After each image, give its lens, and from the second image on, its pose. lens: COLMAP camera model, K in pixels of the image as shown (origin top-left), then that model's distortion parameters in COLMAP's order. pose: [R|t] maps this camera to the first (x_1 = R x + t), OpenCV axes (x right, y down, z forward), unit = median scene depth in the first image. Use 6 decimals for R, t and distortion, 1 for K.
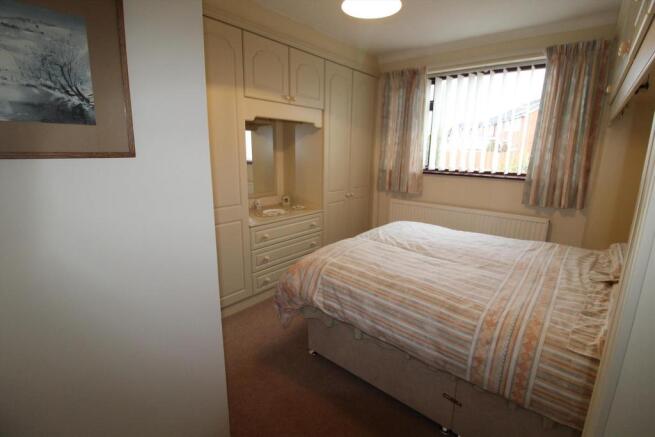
lens RADIAL K [[304.5, 0, 324.6], [0, 304.5, 215.7], [0, 0, 1]] dist [-0.016402, -0.001847]
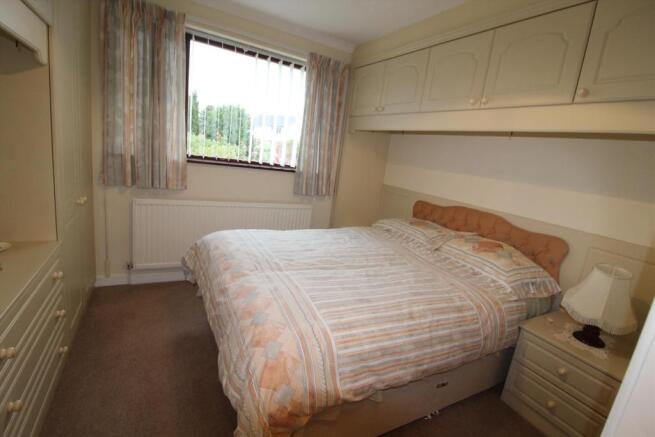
lens RADIAL K [[304.5, 0, 326.9], [0, 304.5, 221.0], [0, 0, 1]] dist [-0.016402, -0.001847]
pose [[0.350743, -0.173628, 0.920235, -0.360778], [0.073599, 0.984733, 0.157746, -0.113721], [-0.933575, 0.012400, 0.358167, 0.523997]]
